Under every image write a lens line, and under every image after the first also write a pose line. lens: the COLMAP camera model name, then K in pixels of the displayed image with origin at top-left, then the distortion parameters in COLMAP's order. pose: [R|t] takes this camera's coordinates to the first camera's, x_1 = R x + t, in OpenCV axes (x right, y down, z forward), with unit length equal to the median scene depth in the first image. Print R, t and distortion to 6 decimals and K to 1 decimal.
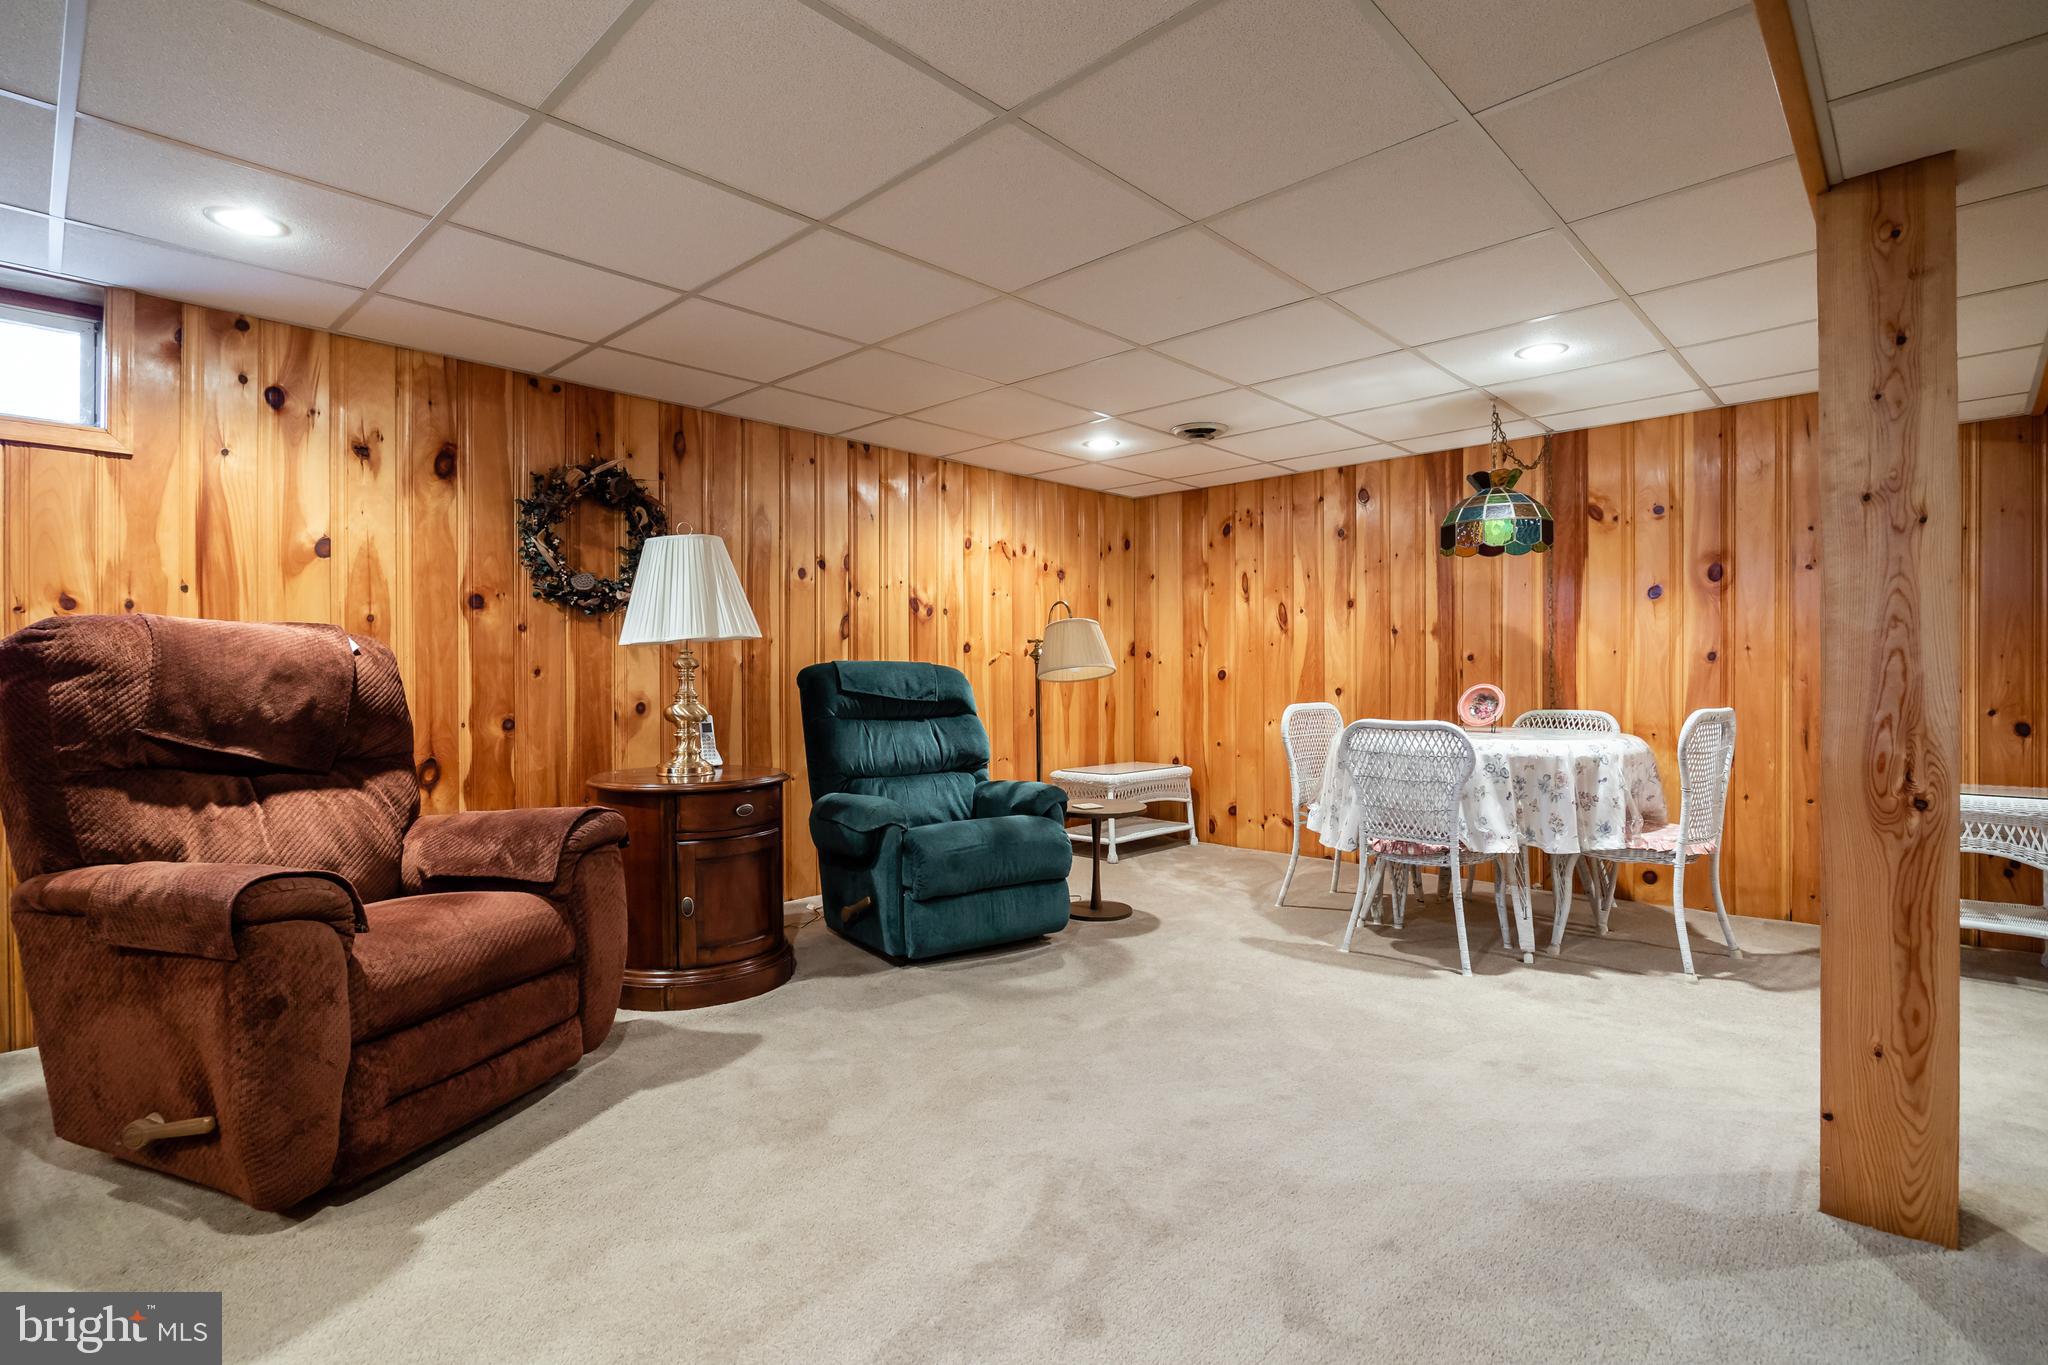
lens RADIAL K [[981.7, 0, 1023.4], [0, 981.7, 679.0], [0, 0, 1]] dist [-0.001431, -0.000887]
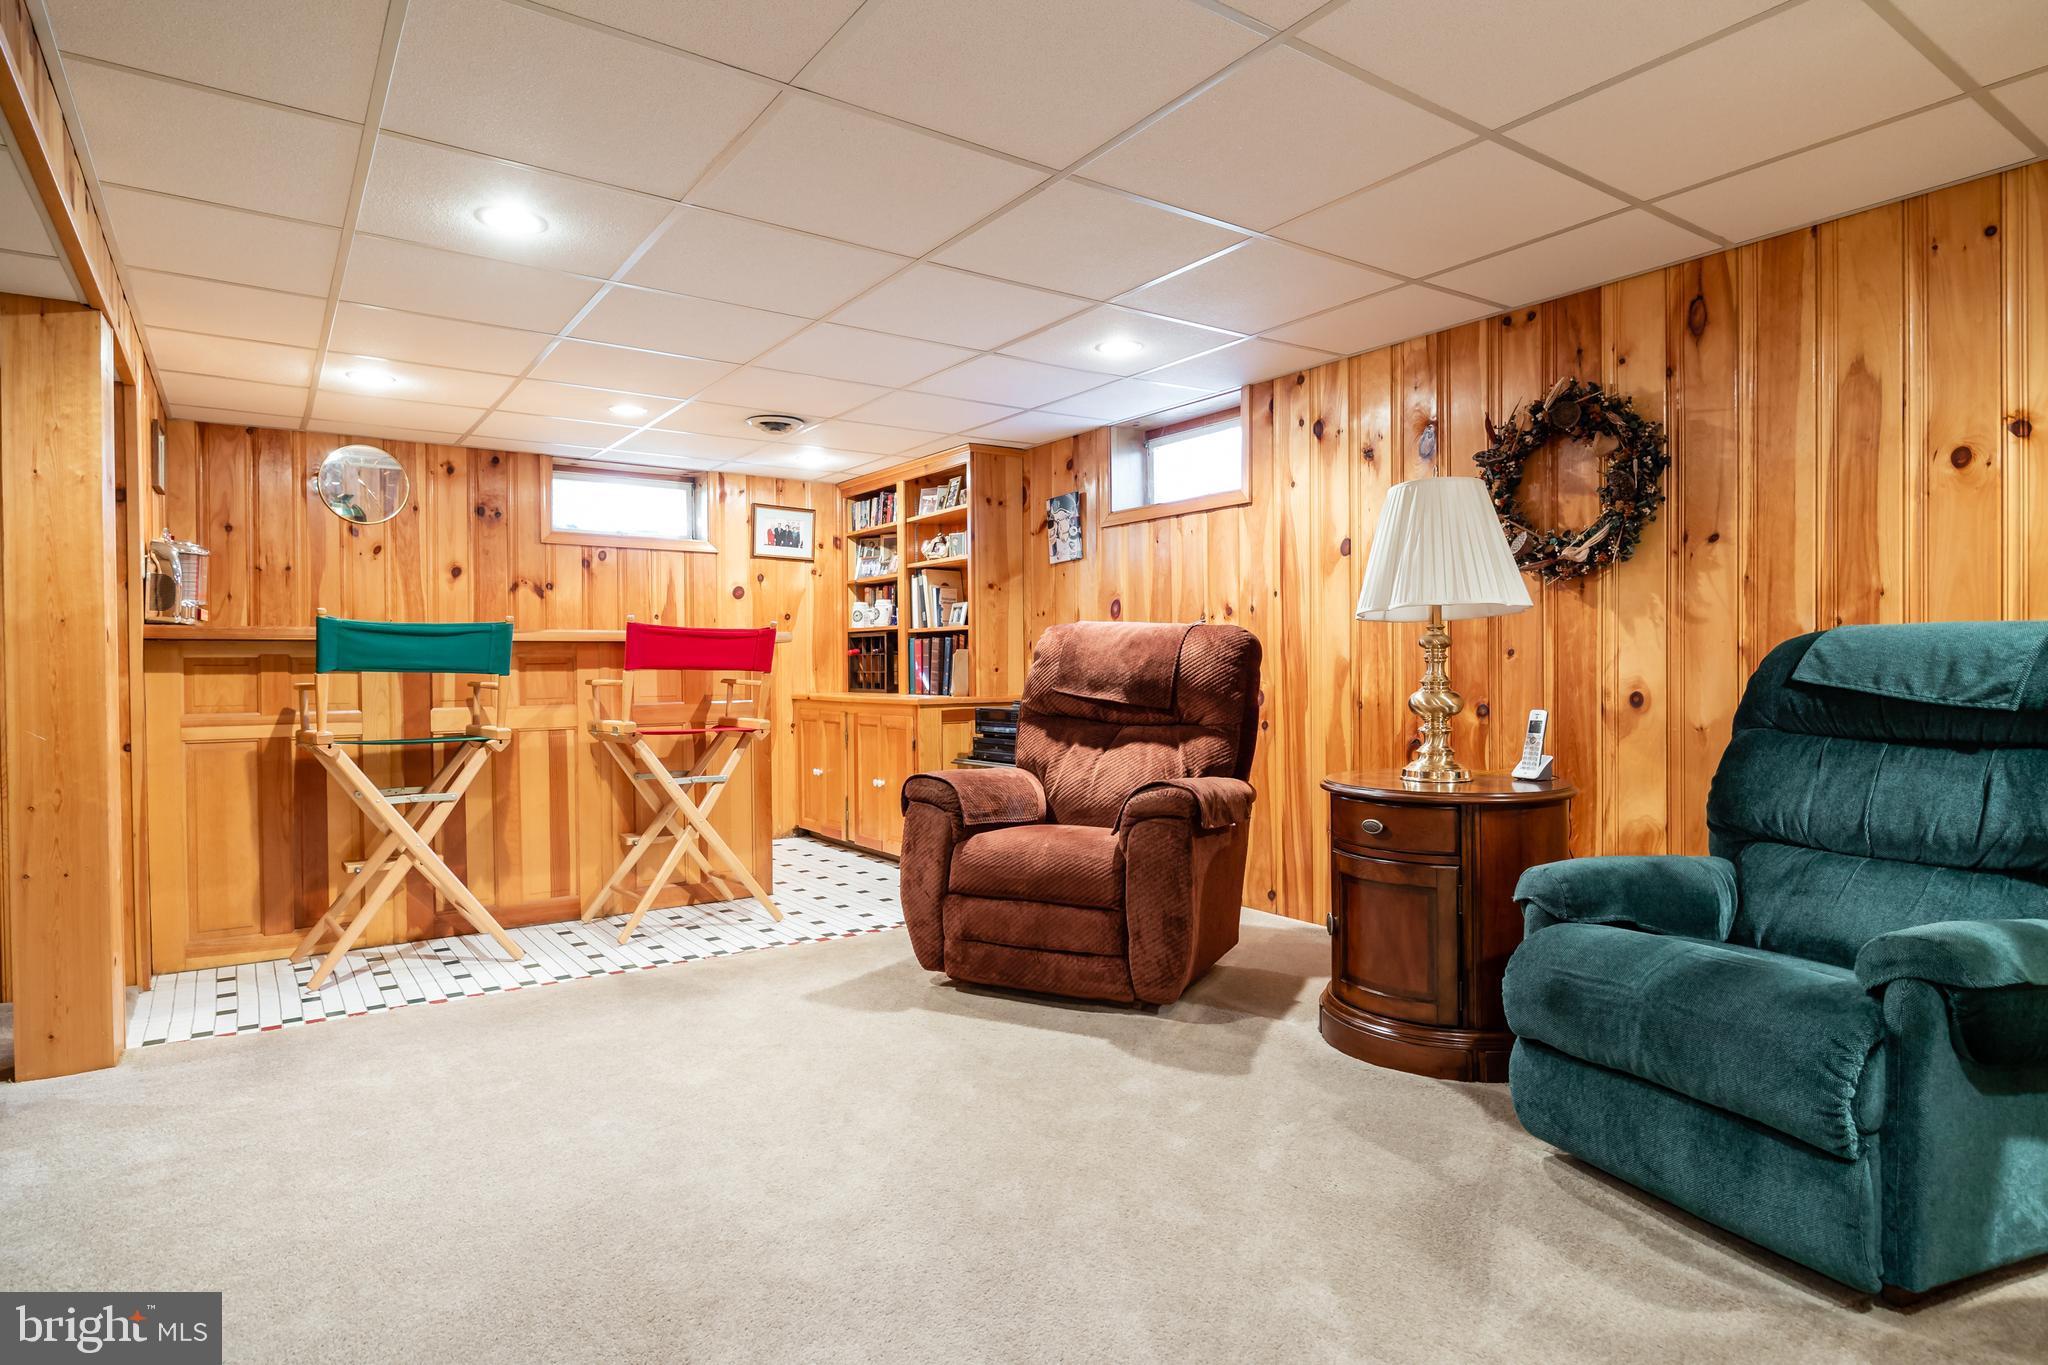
lens RADIAL K [[1103.4, 0, 1025.7], [0, 1103.4, 679.0], [0, 0, 1]] dist [0.000531, -0.000754]
pose [[-0.194265, 0.016837, -0.980805, 0.542174], [0.002798, 0.999858, 0.016610, -0.001136], [0.980945, 0.000482, -0.194285, 0.755608]]
